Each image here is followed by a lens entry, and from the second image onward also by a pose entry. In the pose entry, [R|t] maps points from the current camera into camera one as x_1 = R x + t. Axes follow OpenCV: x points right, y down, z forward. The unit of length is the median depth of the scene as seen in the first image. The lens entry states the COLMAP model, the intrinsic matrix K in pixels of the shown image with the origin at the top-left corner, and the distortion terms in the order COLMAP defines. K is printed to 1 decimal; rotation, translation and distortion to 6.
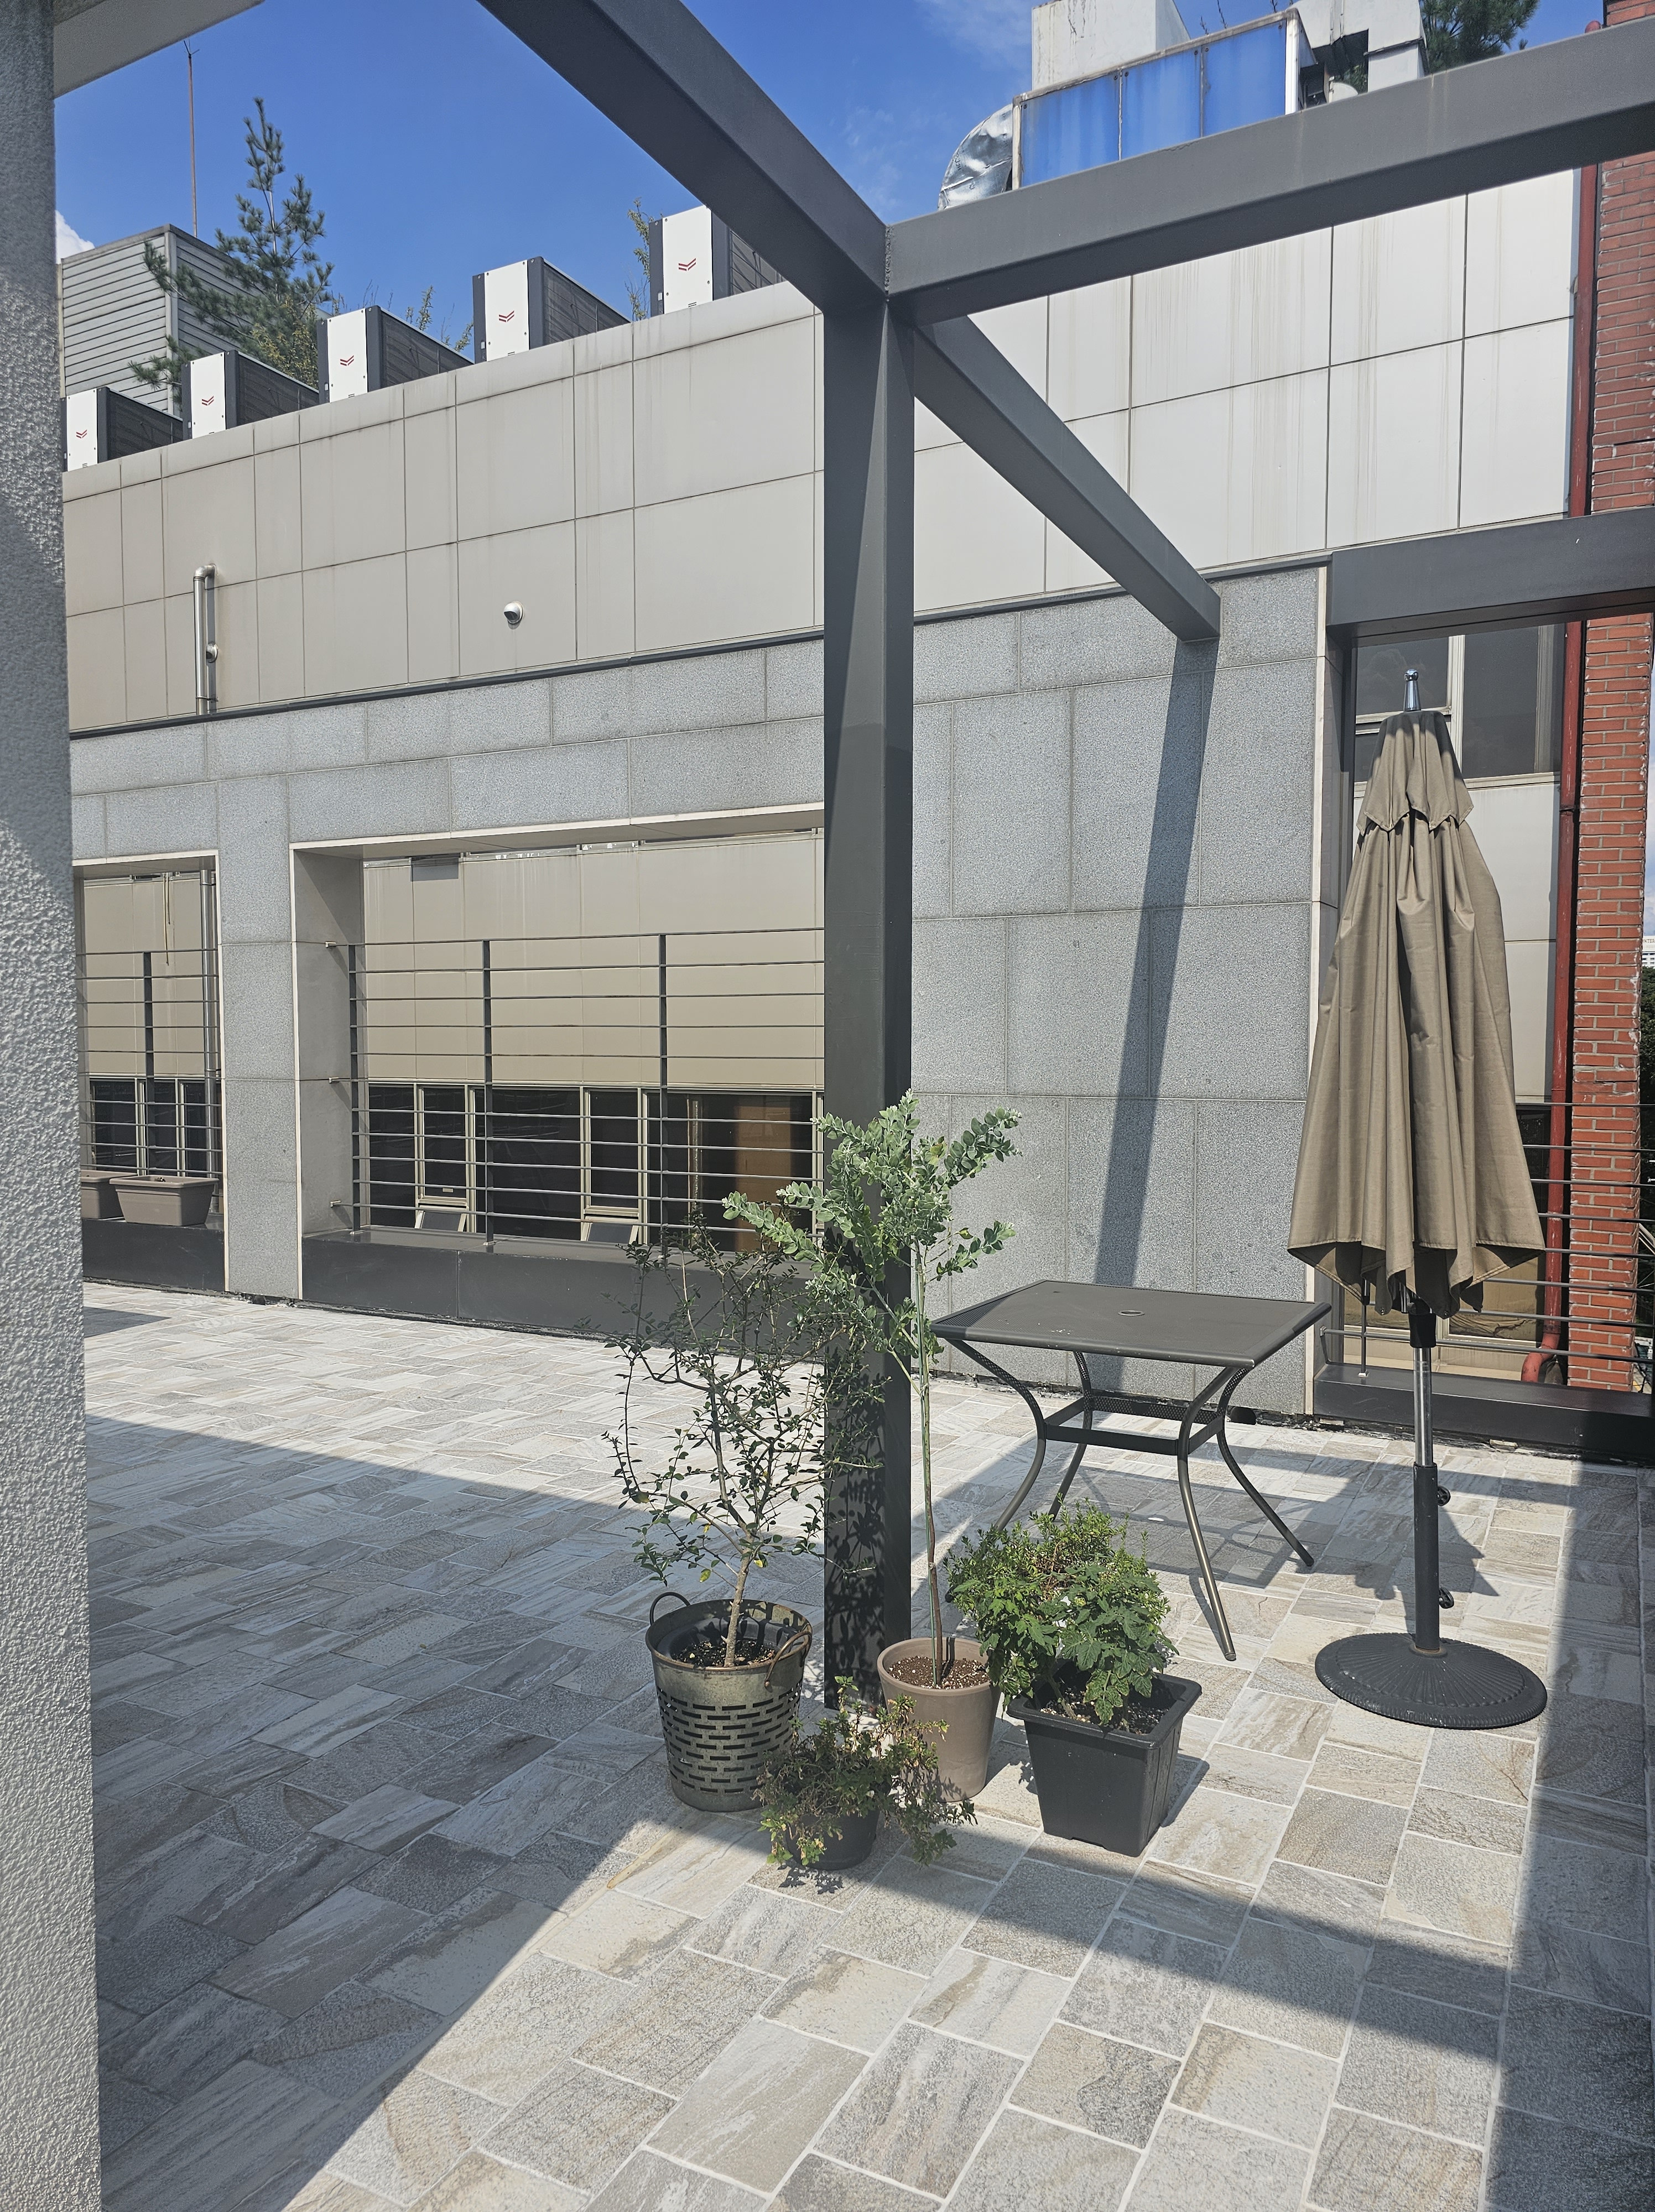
lens RADIAL K [[1496.3, 0, 827.5], [0, 1496.3, 1106.0], [0, 0, 1]] dist [0.060952, -0.056312]
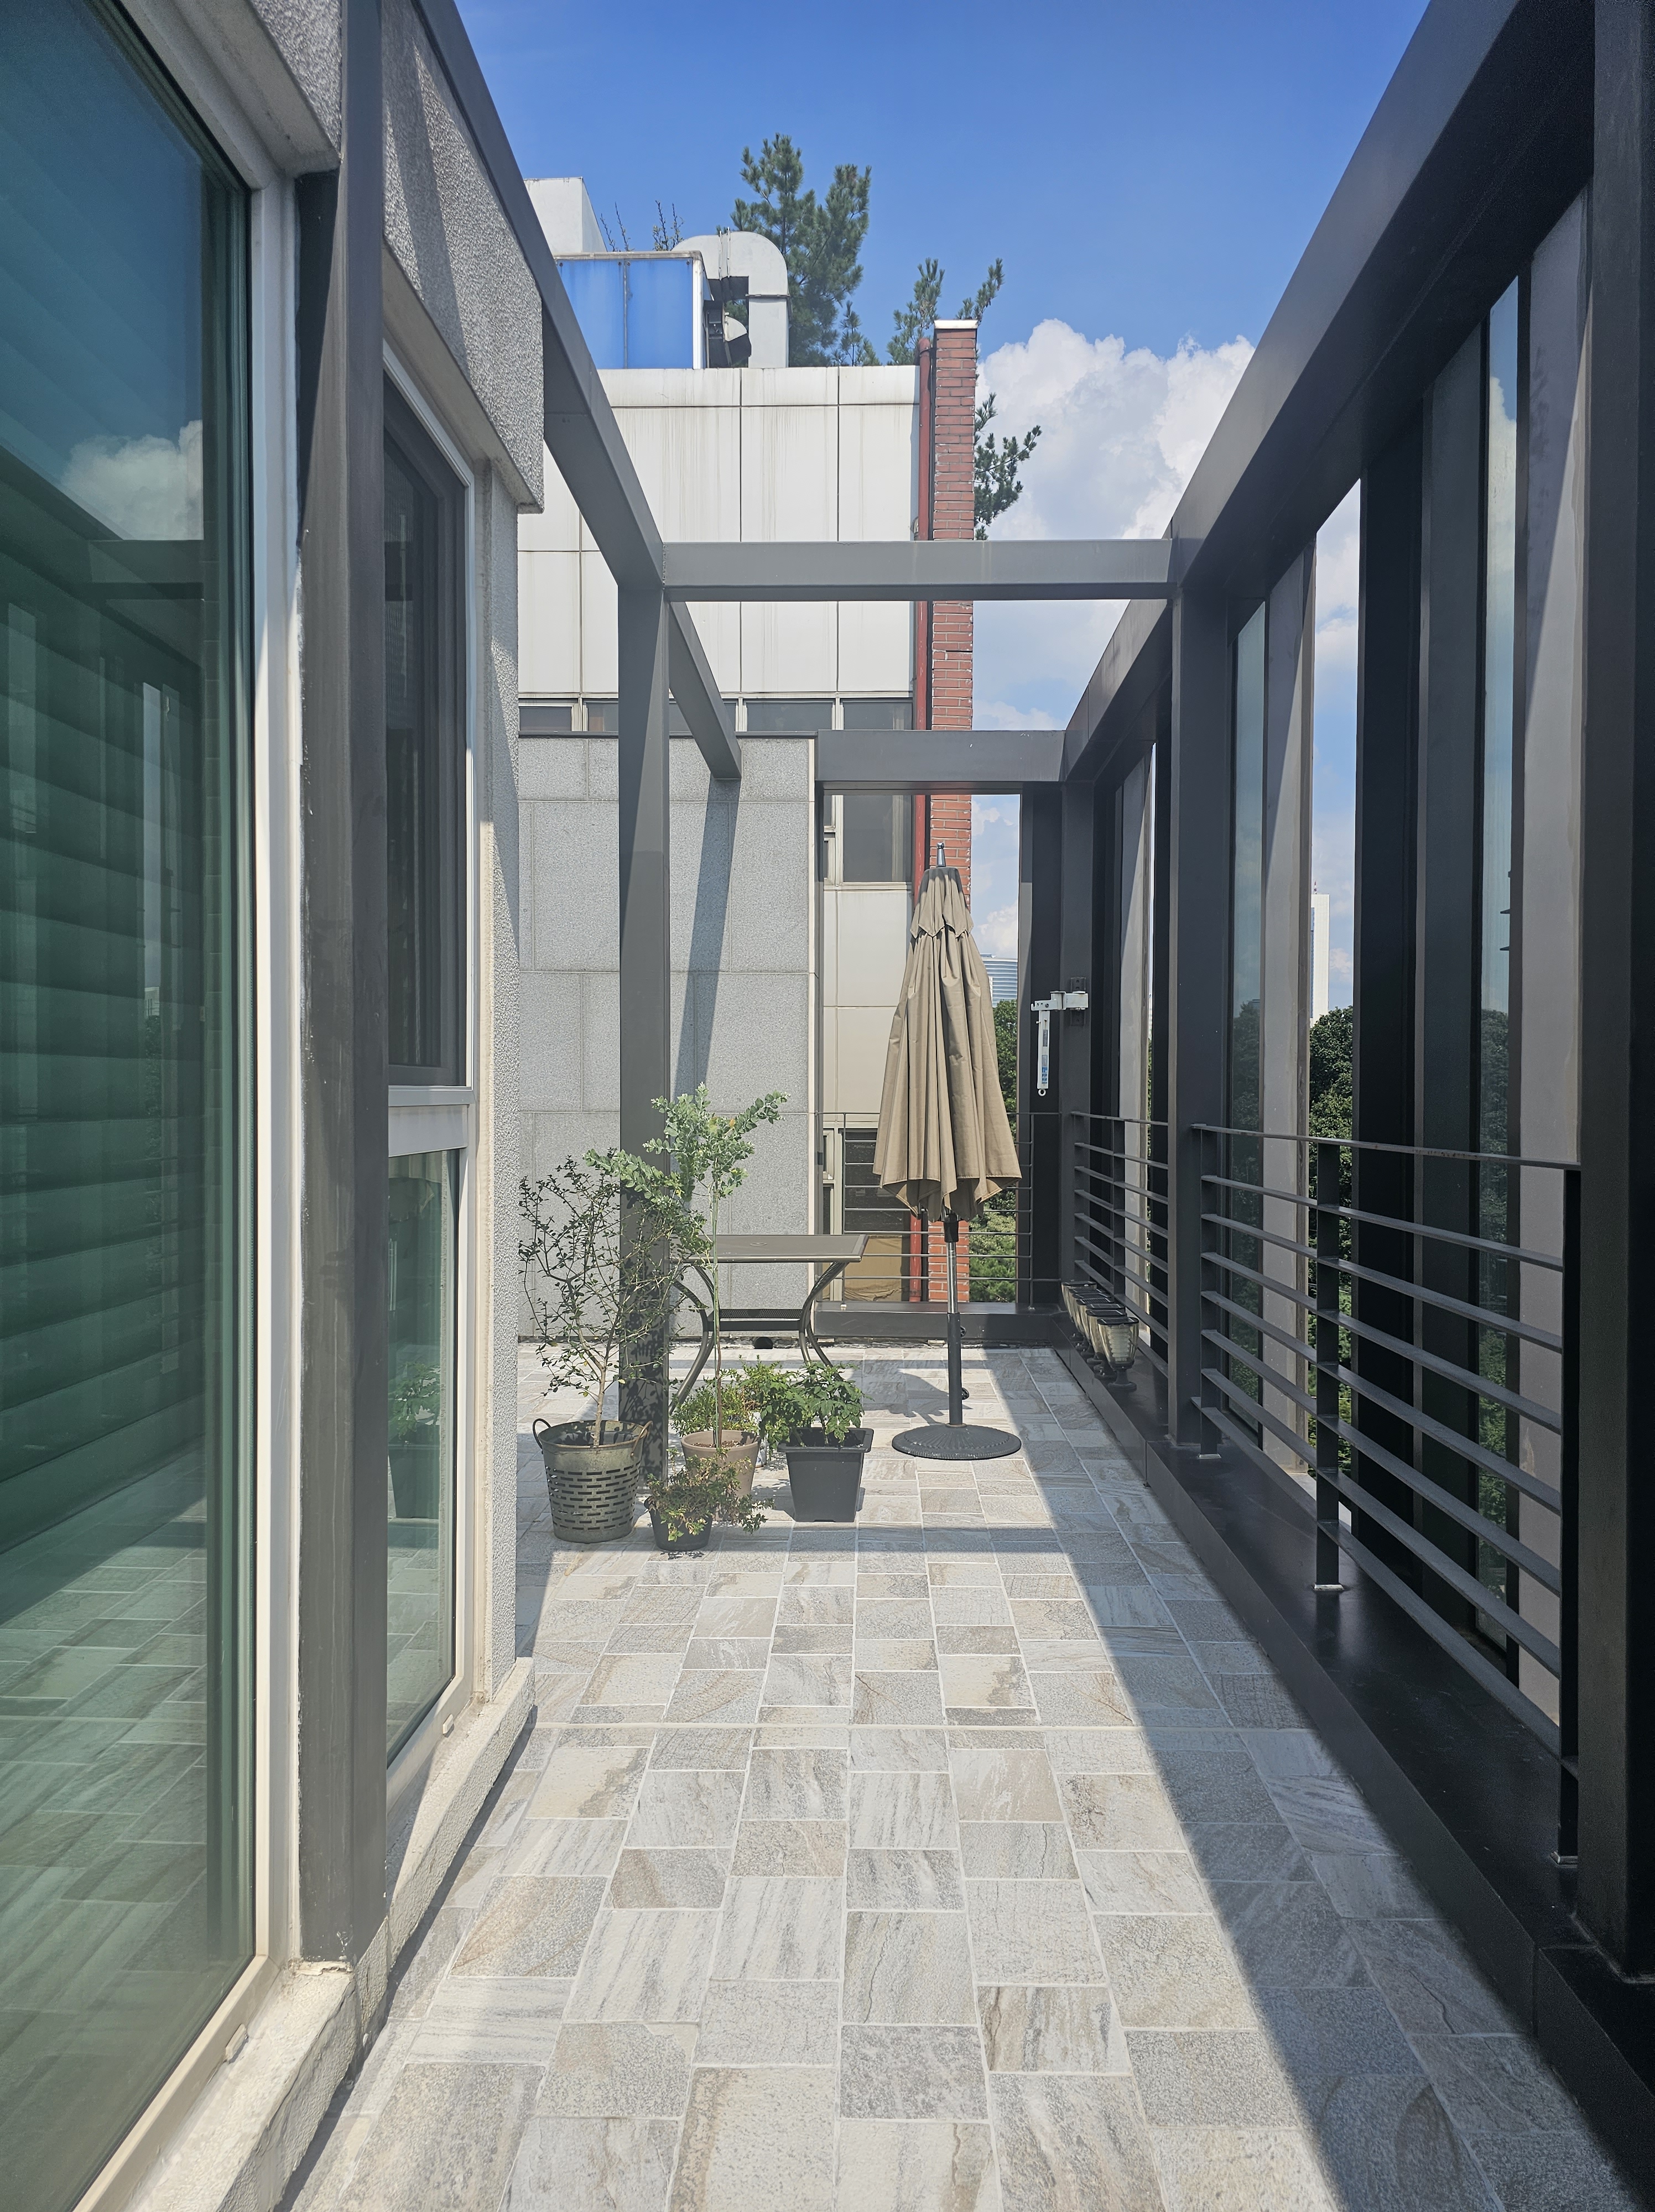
lens RADIAL K [[1496.3, 0, 827.5], [0, 1496.3, 1106.0], [0, 0, 1]] dist [0.060952, -0.056312]
pose [[0.898654, 0.002197, 0.438652, -0.479840], [0.013870, 0.999345, -0.033420, 0.063445], [-0.438438, 0.036117, 0.898035, -0.455554]]
